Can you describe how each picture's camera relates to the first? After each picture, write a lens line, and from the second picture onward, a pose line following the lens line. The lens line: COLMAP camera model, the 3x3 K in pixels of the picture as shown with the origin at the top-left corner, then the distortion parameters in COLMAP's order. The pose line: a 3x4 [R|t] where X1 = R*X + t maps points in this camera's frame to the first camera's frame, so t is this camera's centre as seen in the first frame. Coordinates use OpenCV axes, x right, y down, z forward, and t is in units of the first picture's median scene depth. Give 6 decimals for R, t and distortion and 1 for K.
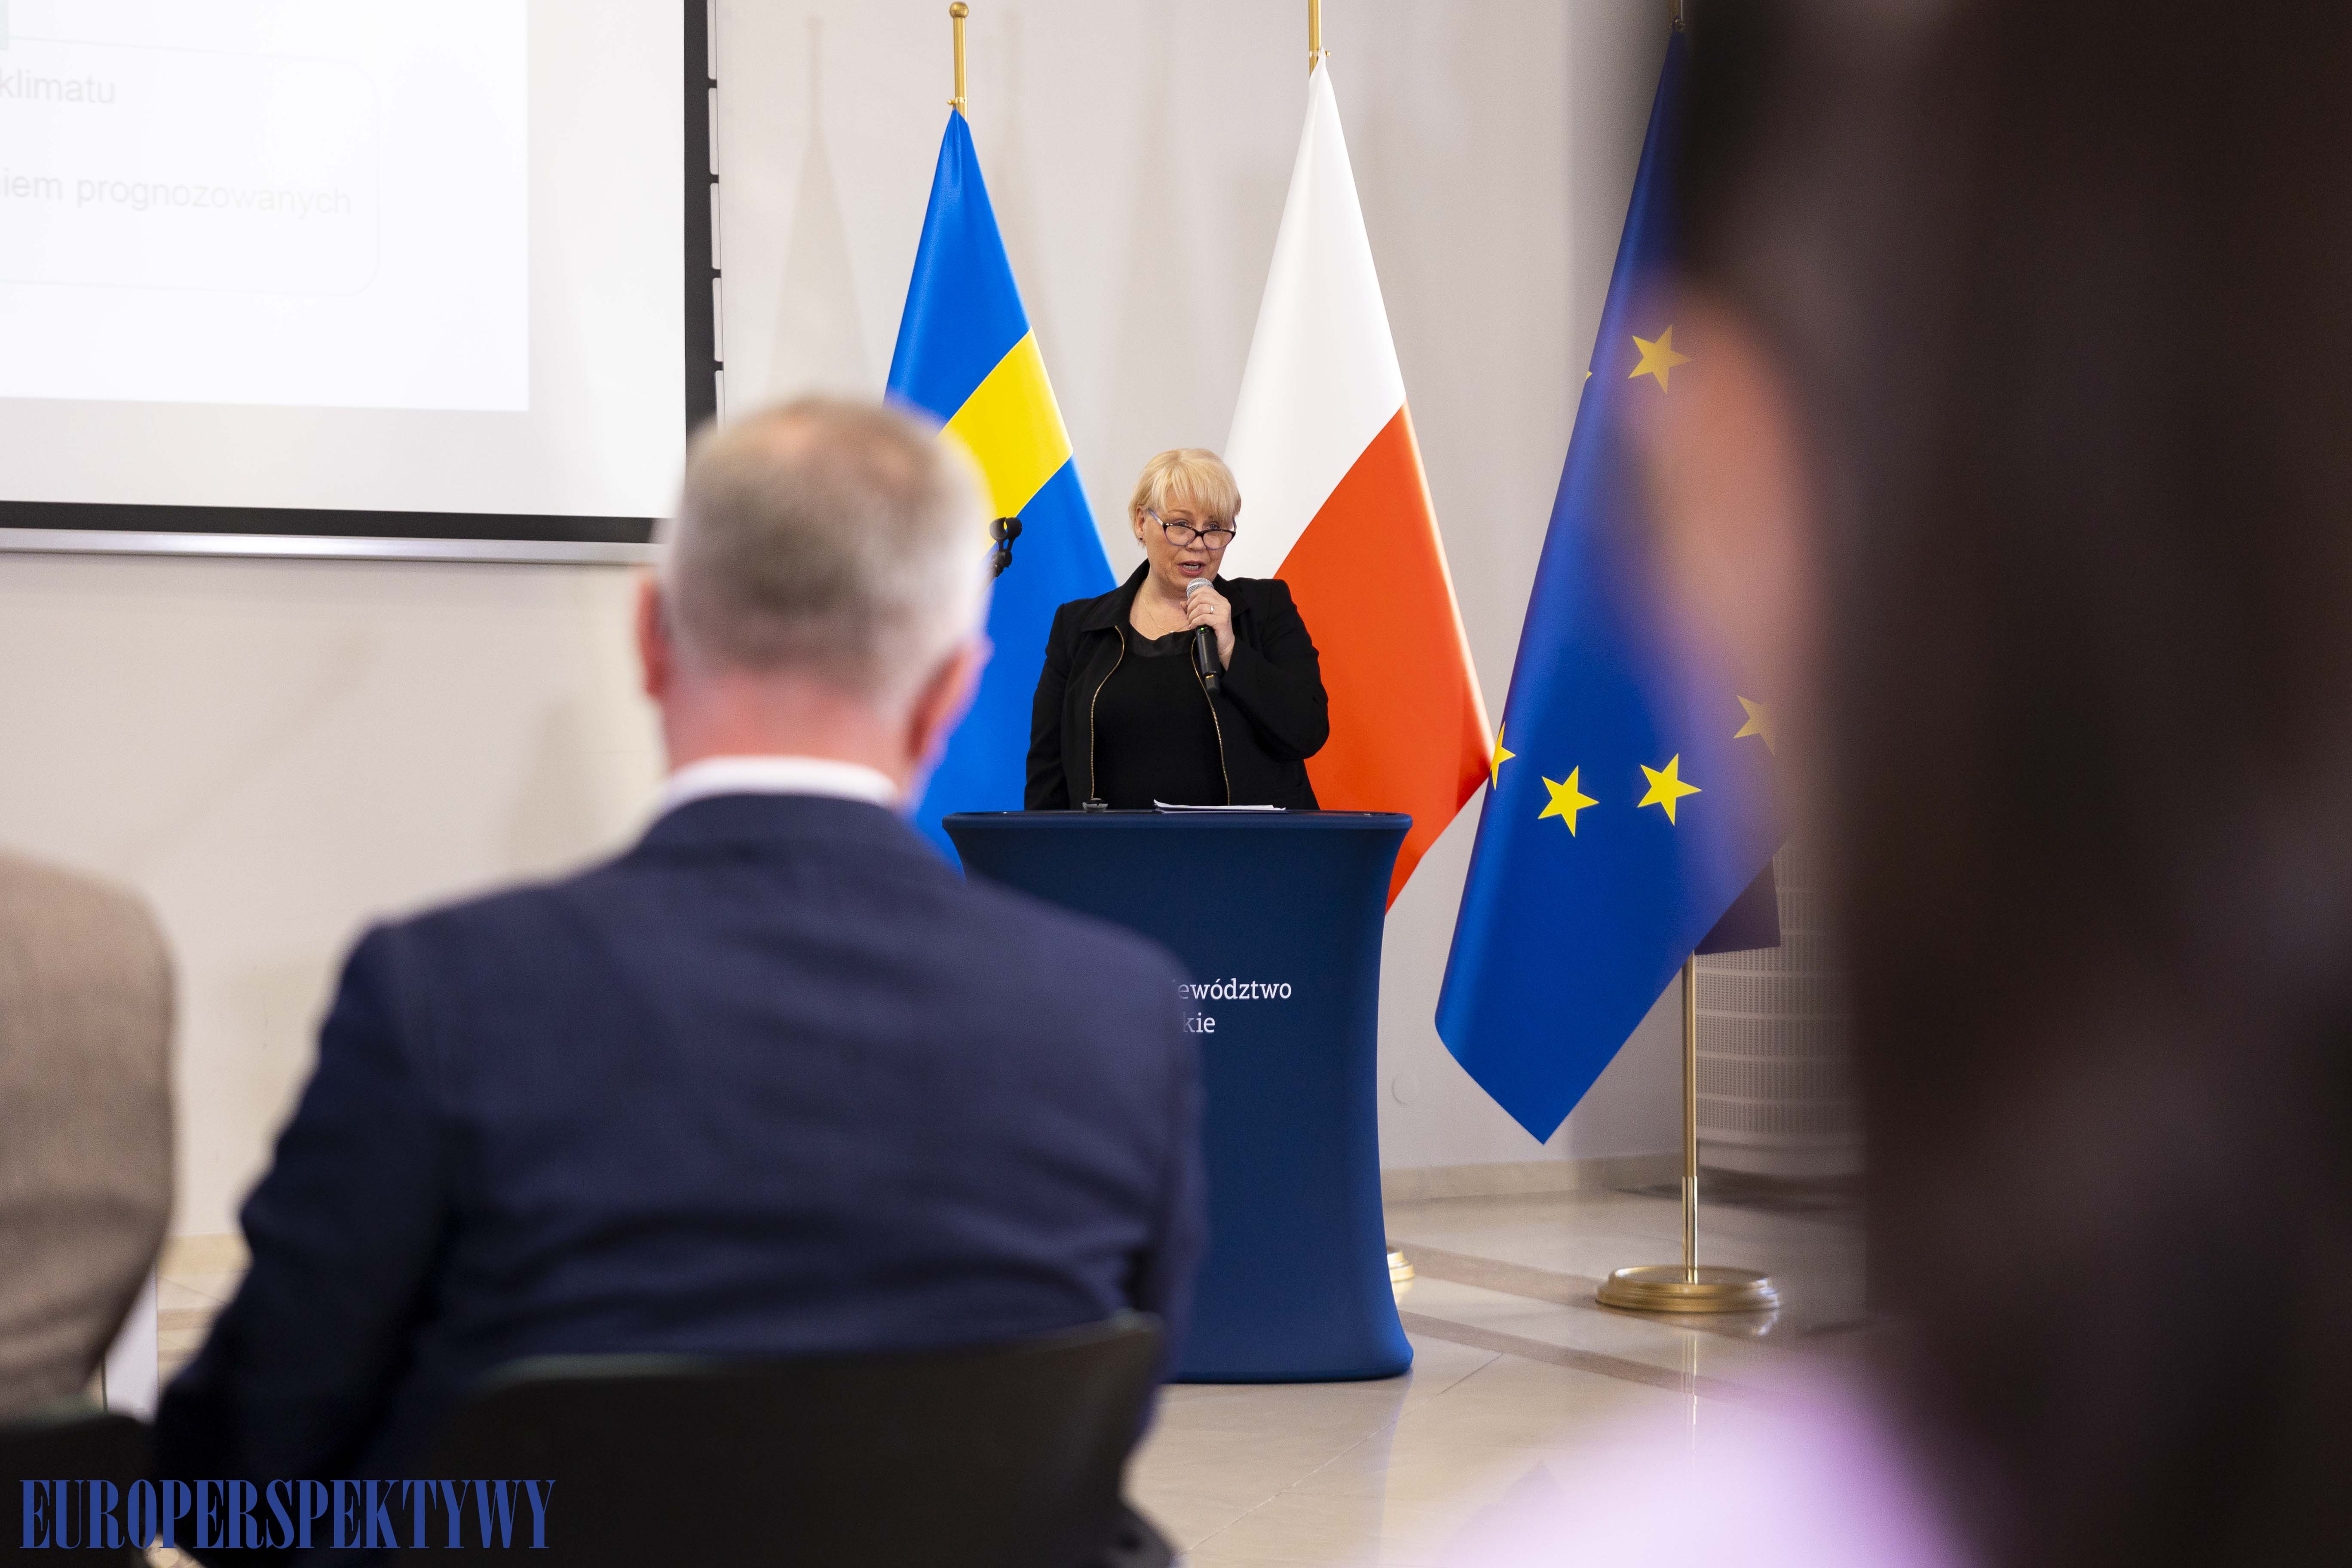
lens RADIAL K [[4529.9, 0, 1217.7], [0, 4529.9, 788.6], [0, 0, 1]] dist [0.036054, 0.000000]
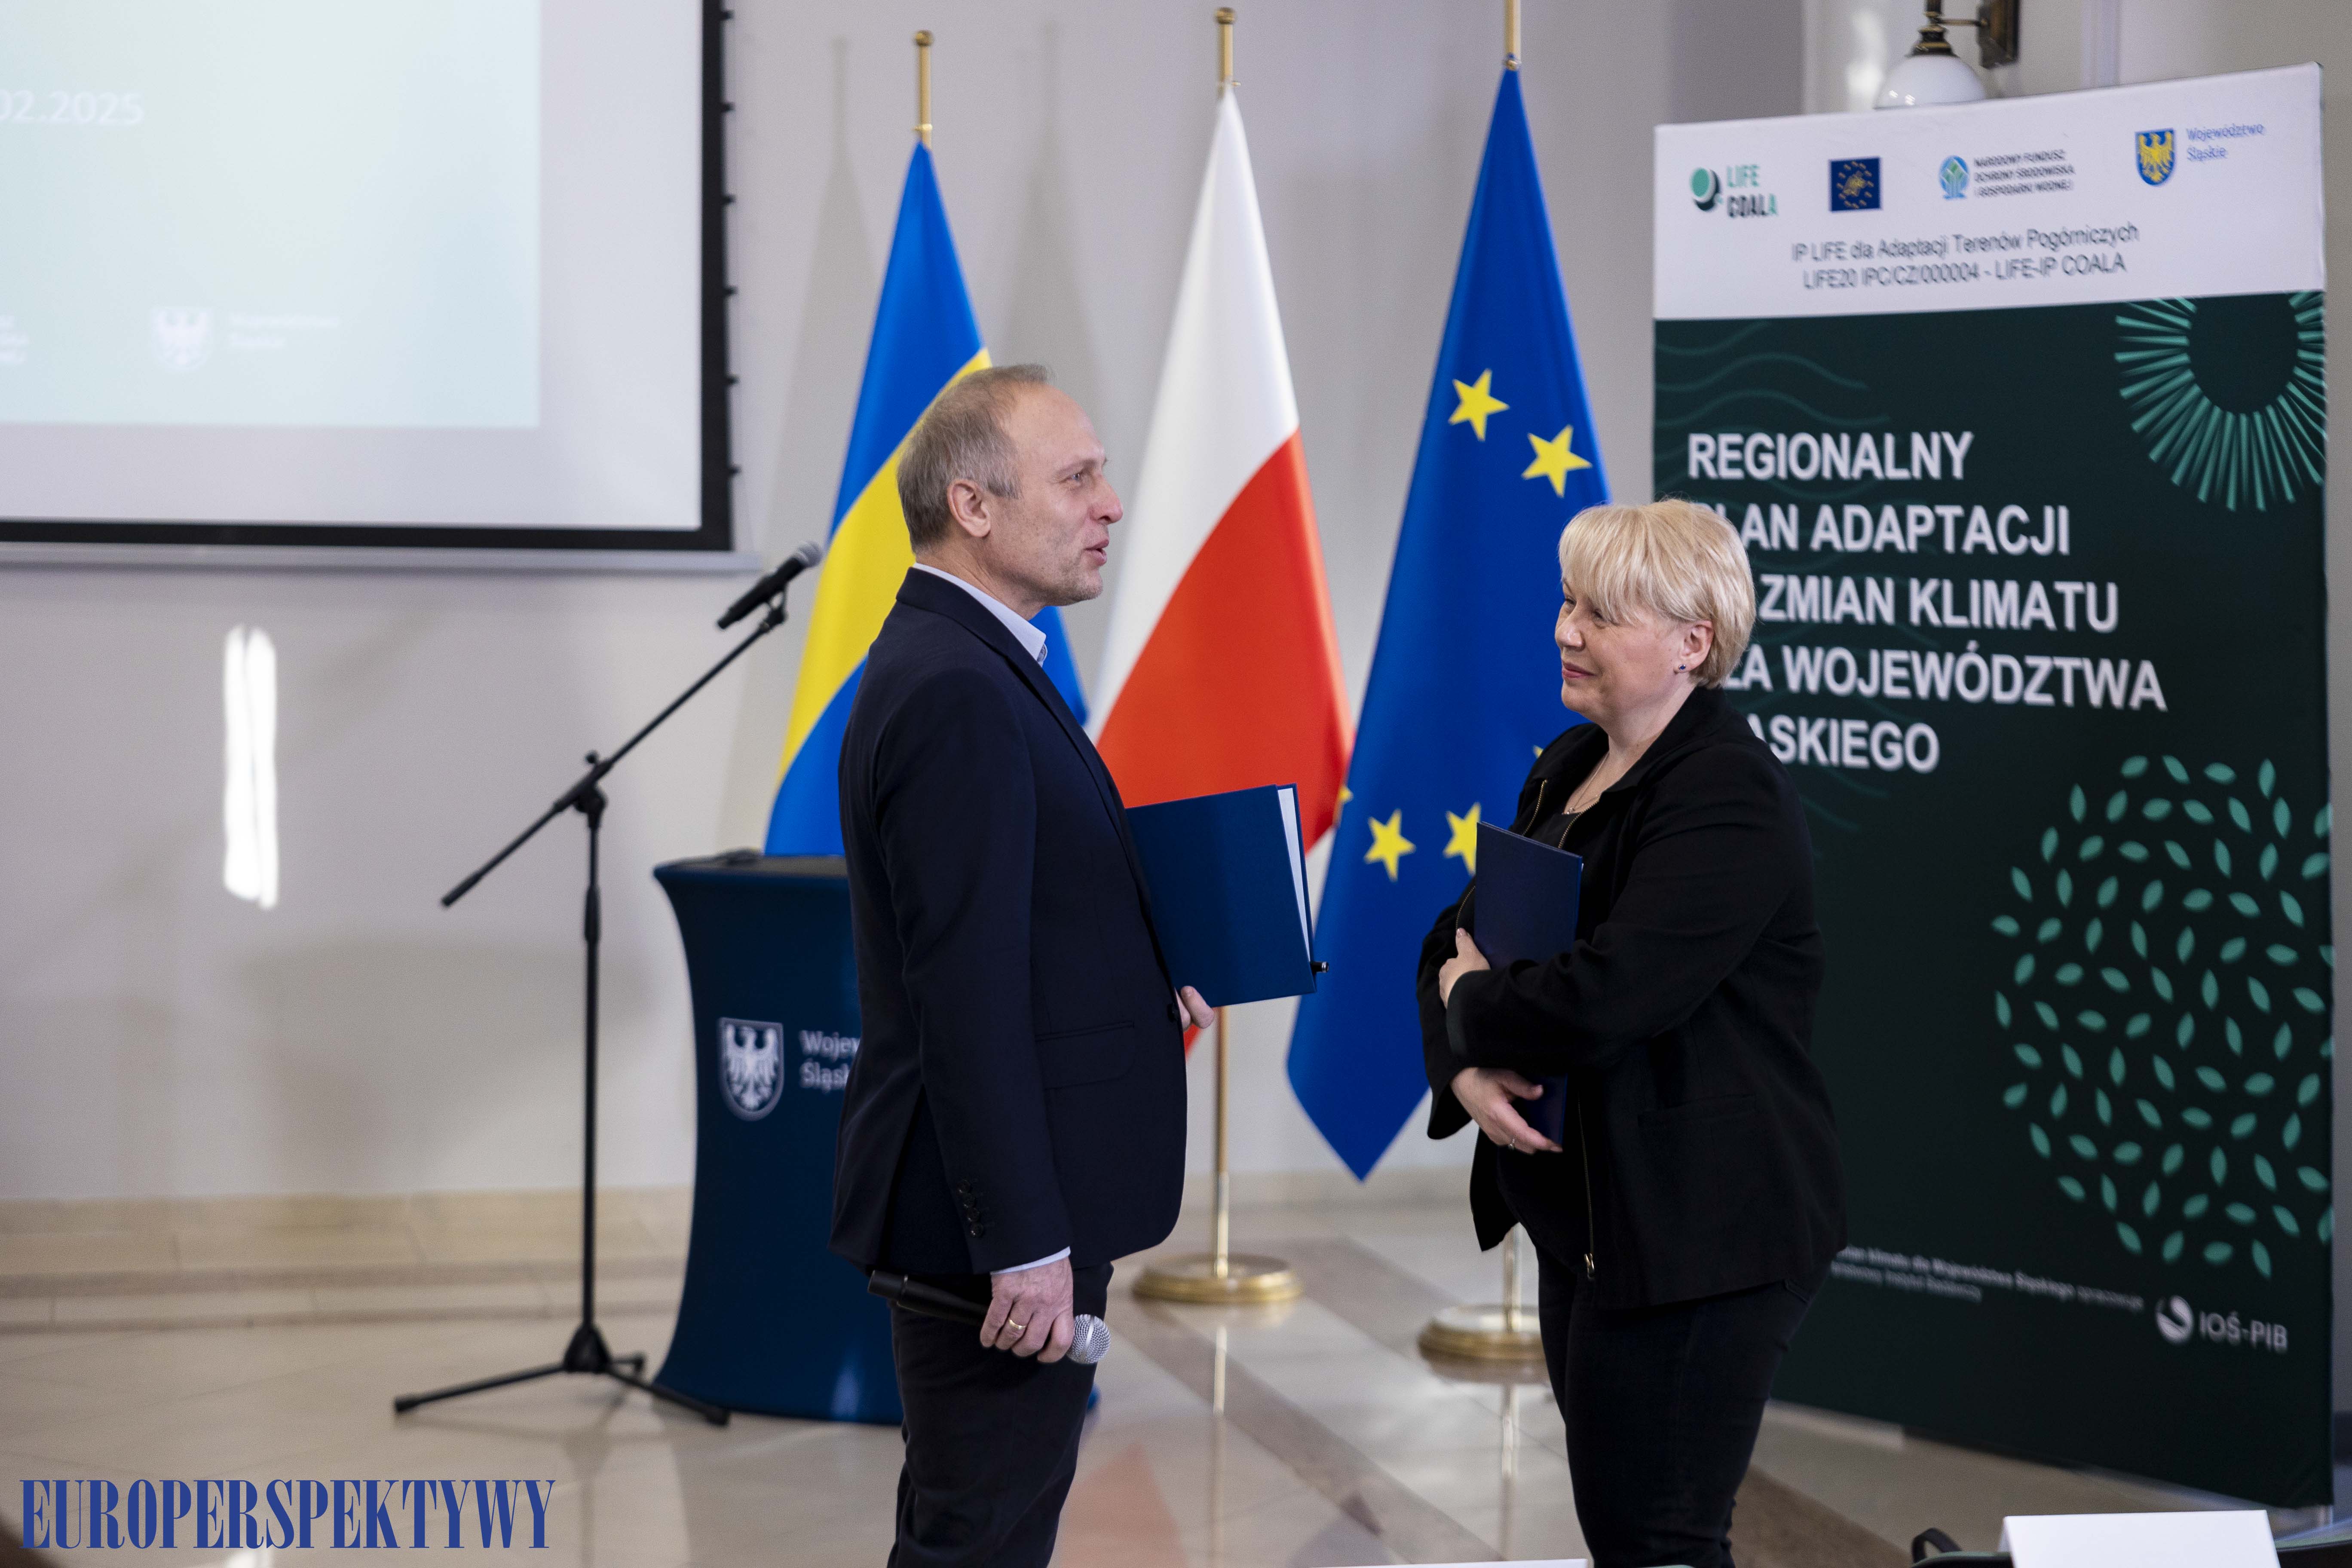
lens RADIAL K [[4529.9, 0, 1170.2], [0, 4529.9, 782.9], [0, 0, 1]] dist [0.036054, 0.000000]
pose [[0.963625, 0.027065, -0.265884, 0.283424], [-0.015402, 0.998830, 0.045851, -0.053574], [0.266814, -0.040088, 0.962914, 0.022522]]
